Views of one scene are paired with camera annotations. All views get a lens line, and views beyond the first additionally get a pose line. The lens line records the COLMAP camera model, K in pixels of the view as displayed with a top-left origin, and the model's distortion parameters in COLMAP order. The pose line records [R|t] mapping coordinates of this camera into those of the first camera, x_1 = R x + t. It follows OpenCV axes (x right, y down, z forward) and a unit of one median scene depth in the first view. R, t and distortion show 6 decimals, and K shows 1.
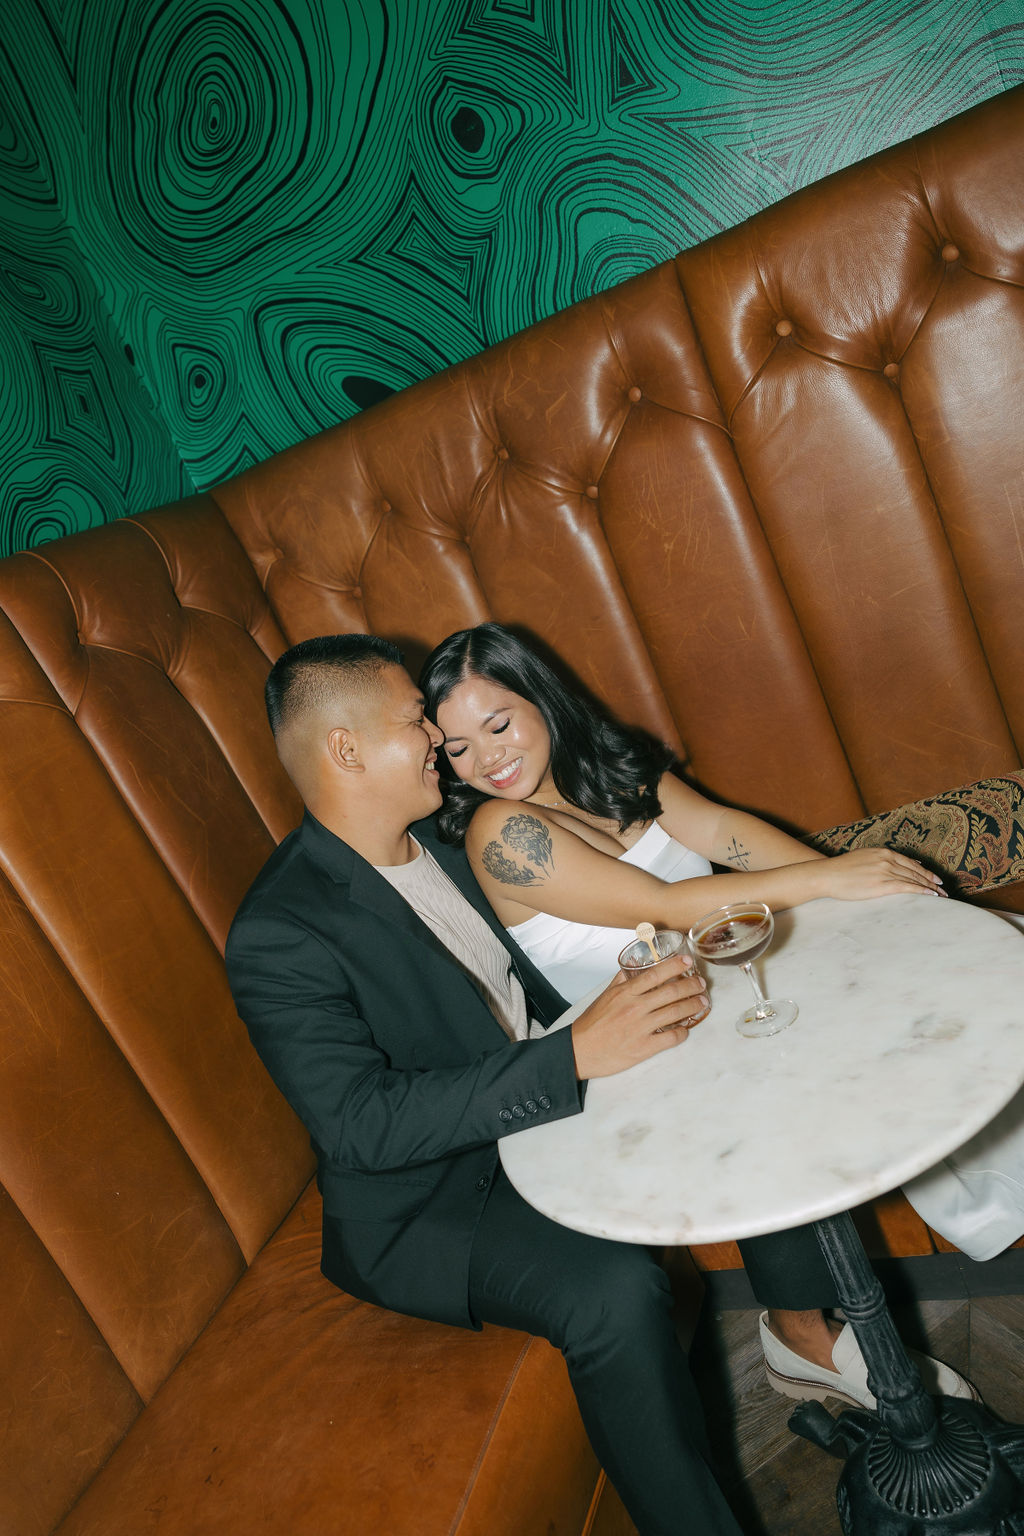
lens RADIAL K [[1216.0, 0, 485.7], [0, 1216.0, 765.2], [0, 0, 1]] dist [0.011297, 0.005025]
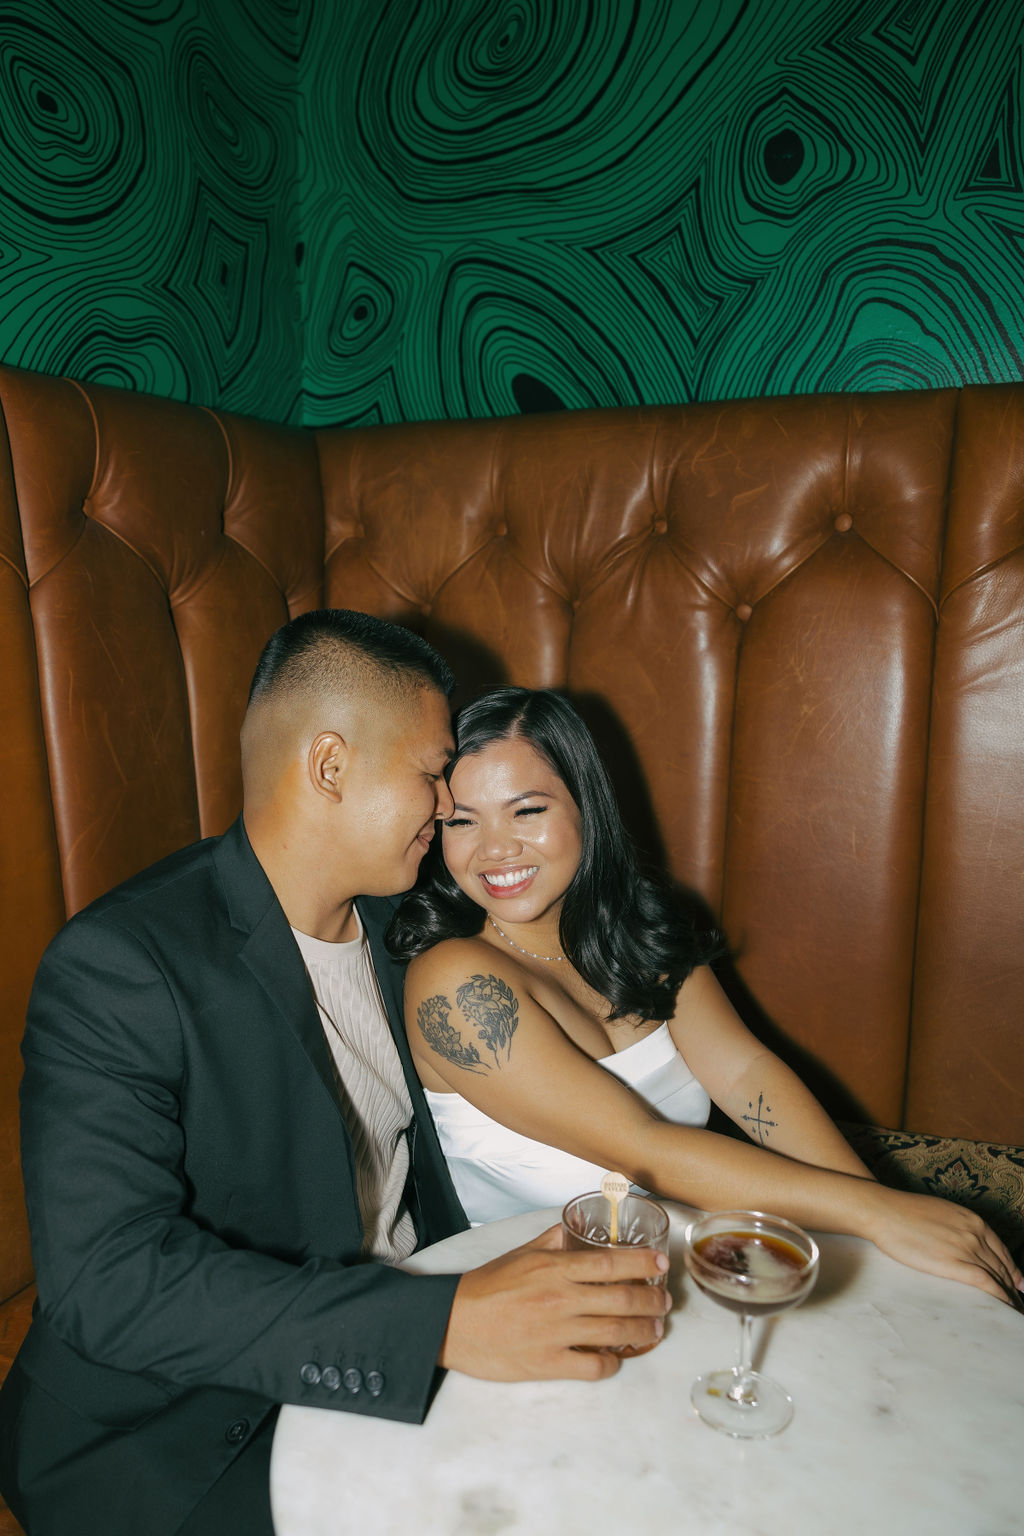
lens RADIAL K [[1216.0, 0, 485.7], [0, 1216.0, 765.2], [0, 0, 1]] dist [0.011297, 0.005025]
pose [[0.909938, 0.414490, -0.014487, -0.015203], [-0.414126, 0.906124, -0.086252, 0.009160], [-0.022623, 0.084483, 0.996168, 0.216309]]
